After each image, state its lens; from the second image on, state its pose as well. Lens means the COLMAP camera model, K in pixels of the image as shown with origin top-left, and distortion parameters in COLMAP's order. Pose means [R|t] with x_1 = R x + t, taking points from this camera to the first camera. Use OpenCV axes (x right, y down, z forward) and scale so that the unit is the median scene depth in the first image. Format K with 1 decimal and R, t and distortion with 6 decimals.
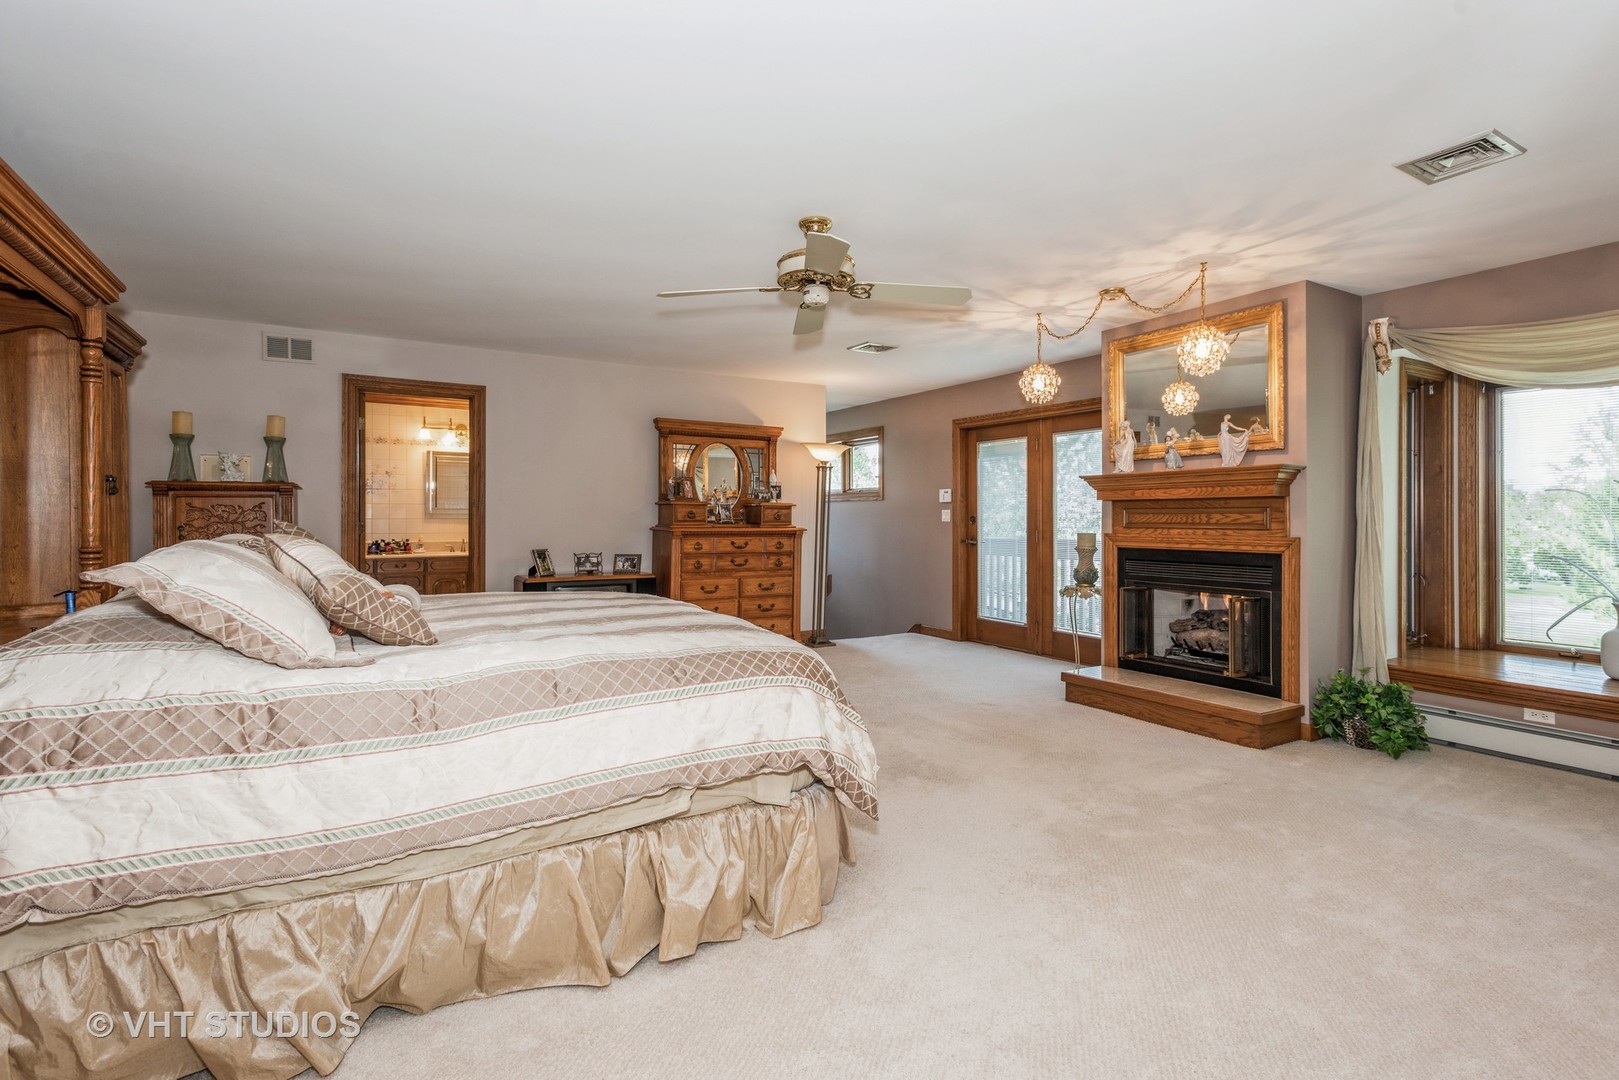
lens RADIAL K [[772.4, 0, 809.6], [0, 772.4, 518.2], [0, 0, 1]] dist [0.001636, 0.000137]
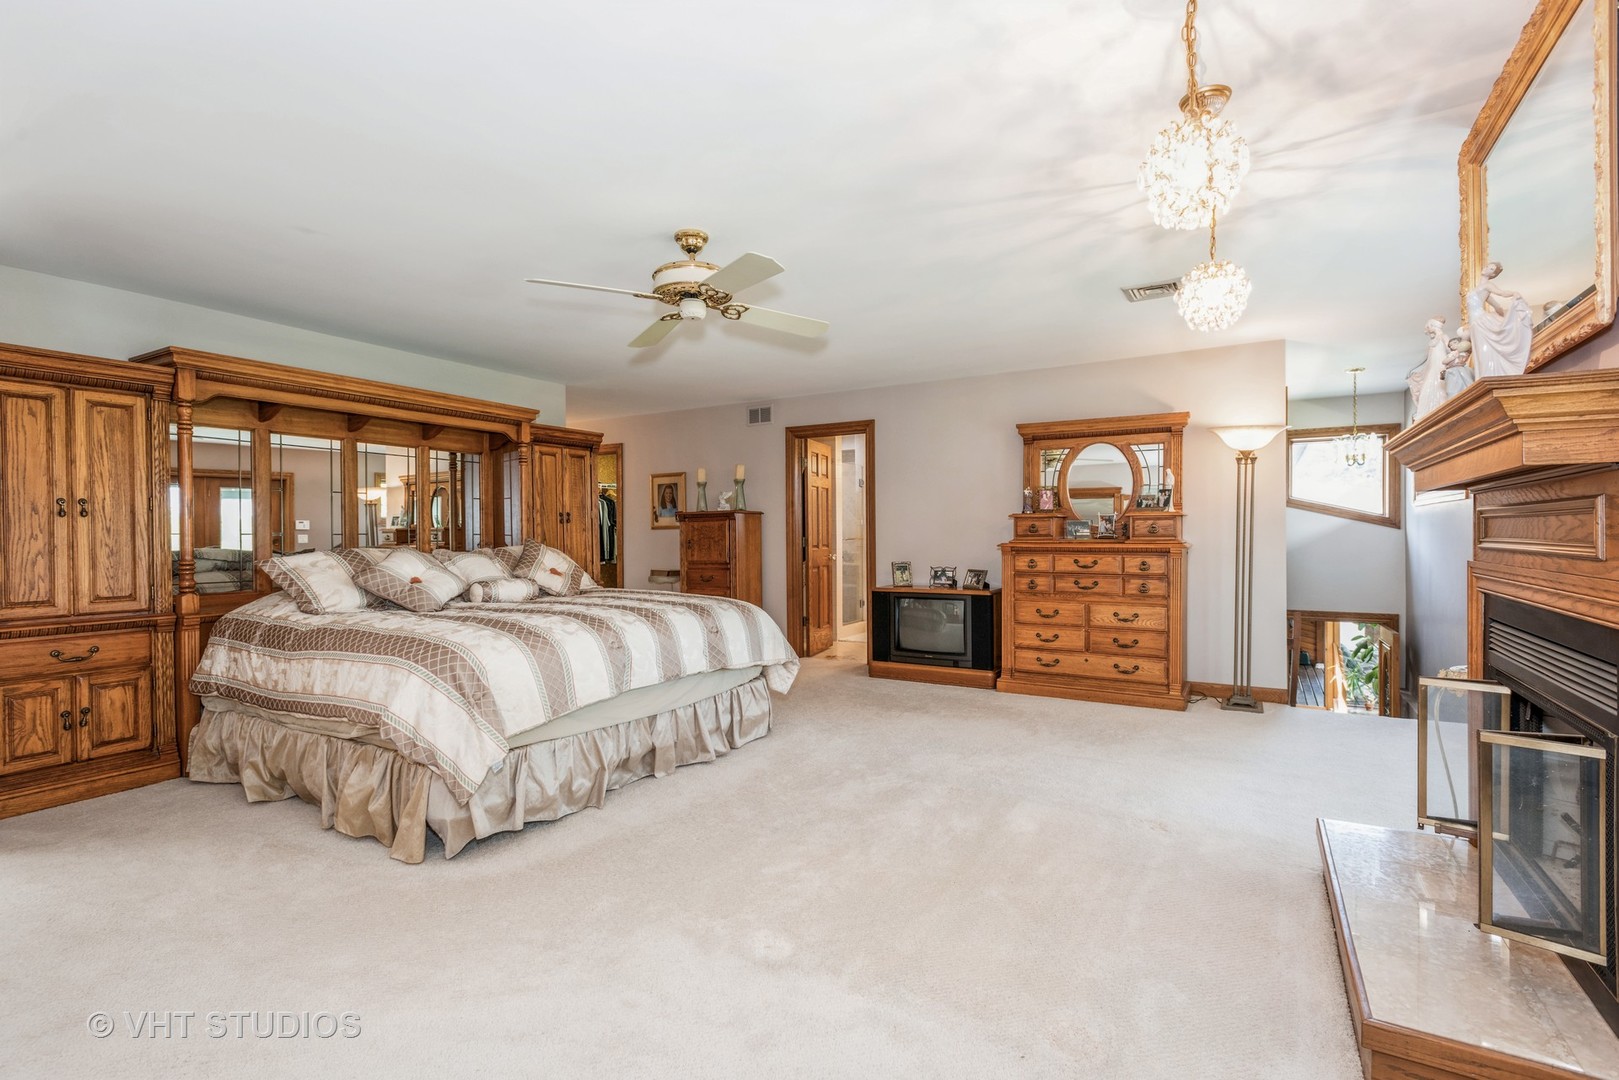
lens RADIAL K [[754.2, 0, 809.5], [0, 754.2, 540.0], [0, 0, 1]] dist [0.000028, -0.000025]
pose [[0.475184, 0.001848, -0.879884, 0.488506], [0.008022, 0.999947, 0.006433, 0.001109], [0.879850, -0.010115, 0.475144, 0.351011]]
